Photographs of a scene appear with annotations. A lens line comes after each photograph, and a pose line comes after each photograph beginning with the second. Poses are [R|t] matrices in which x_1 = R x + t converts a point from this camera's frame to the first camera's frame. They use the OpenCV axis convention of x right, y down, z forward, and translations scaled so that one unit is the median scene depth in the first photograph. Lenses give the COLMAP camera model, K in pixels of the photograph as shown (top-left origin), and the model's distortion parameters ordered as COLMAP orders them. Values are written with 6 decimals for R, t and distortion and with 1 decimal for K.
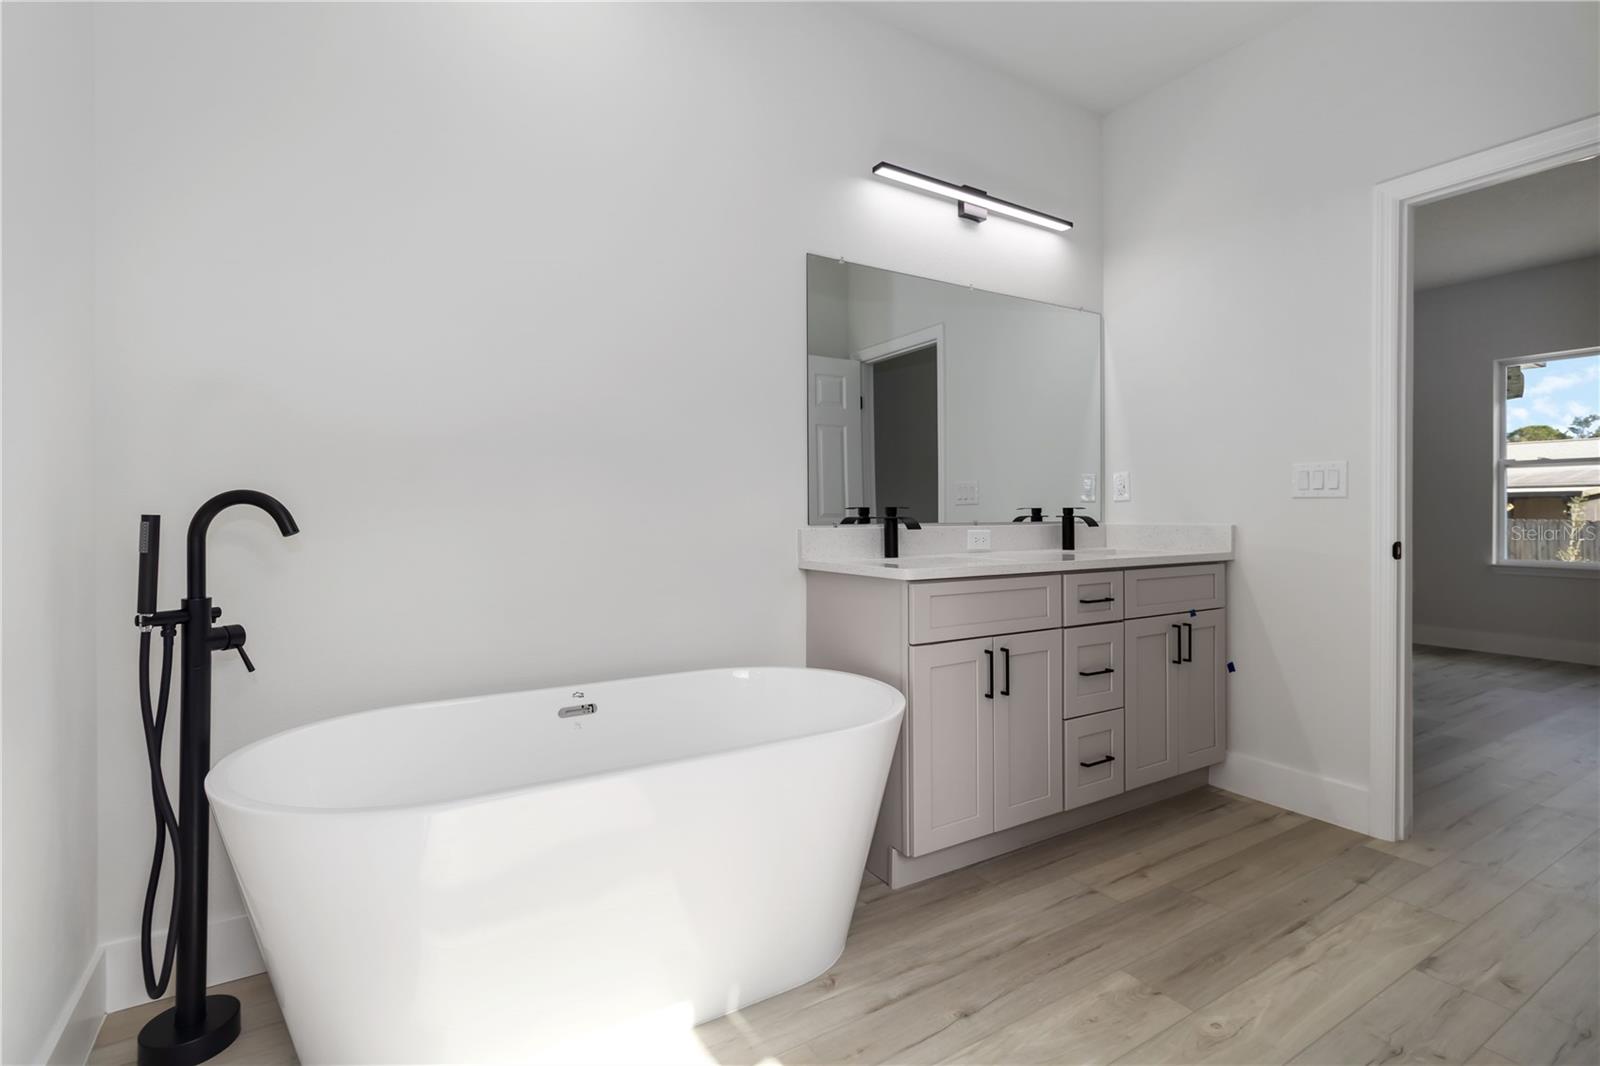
lens RADIAL K [[758.4, 0, 801.5], [0, 758.4, 506.1], [0, 0, 1]] dist [0.000323, 0.000617]
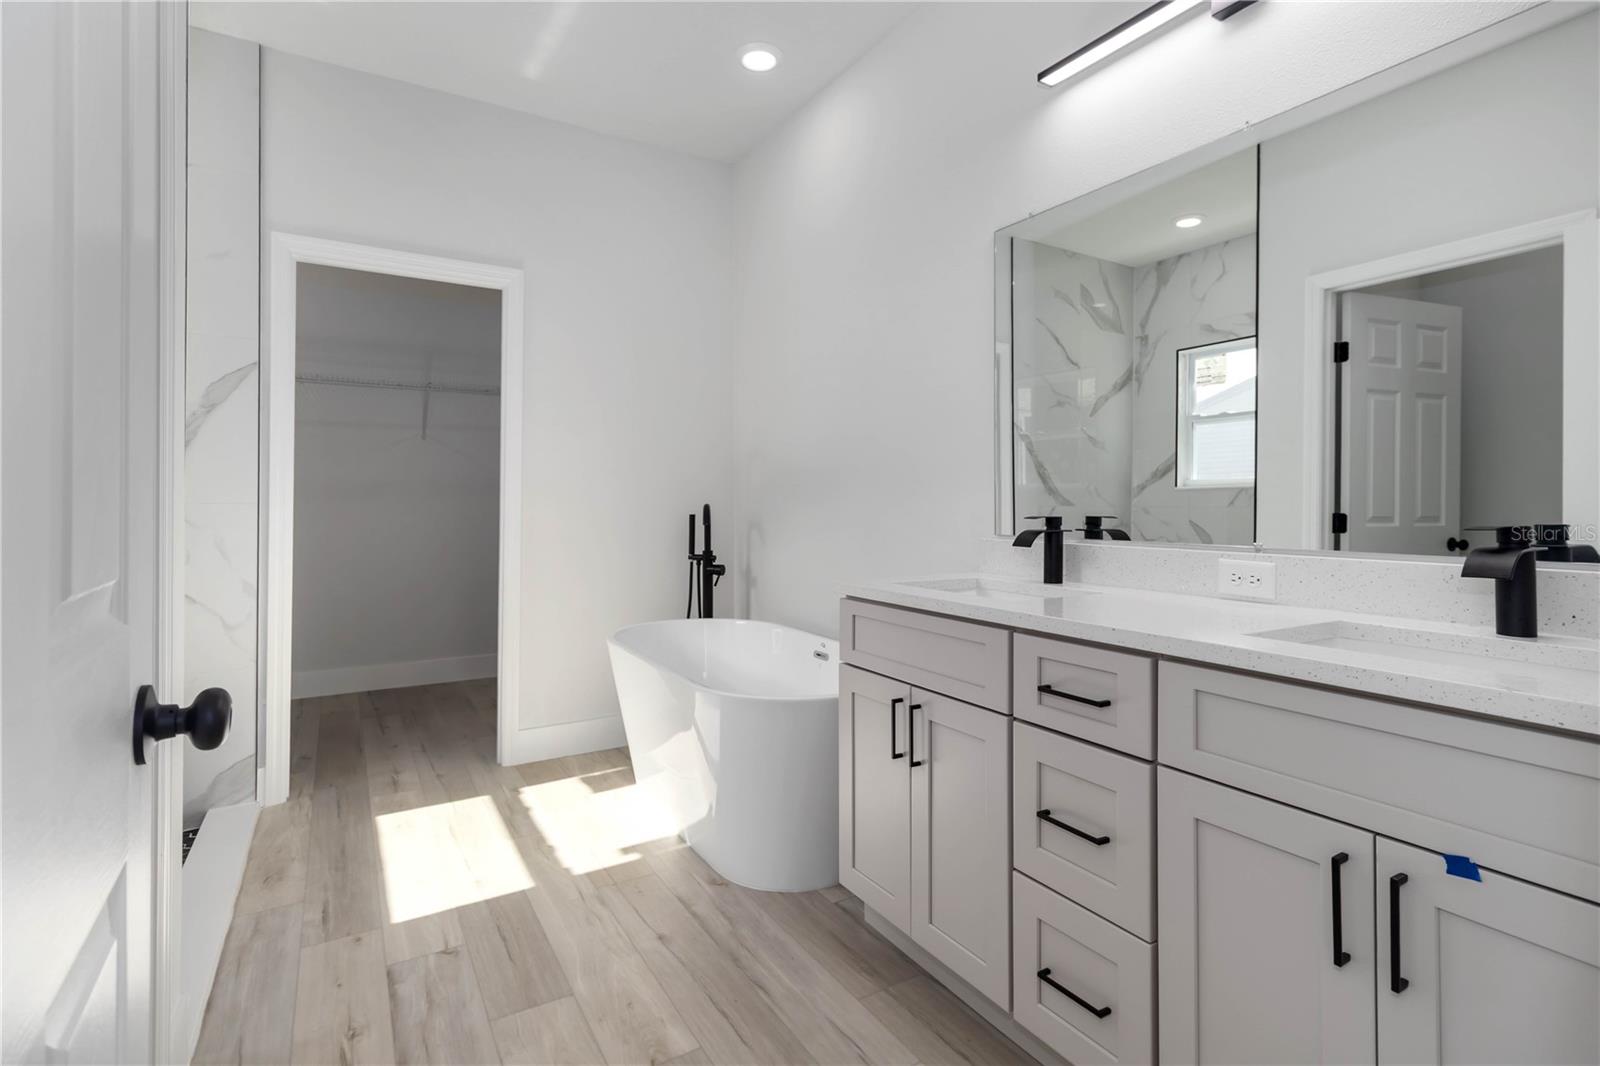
lens RADIAL K [[758.6, 0, 797.3], [0, 758.6, 490.9], [0, 0, 1]] dist [0.000446, 0.000068]
pose [[-0.014170, -0.015815, -0.999775, 1.147695], [0.003826, 0.999867, -0.015871, -0.017321], [0.999892, -0.004050, -0.014107, 0.989940]]
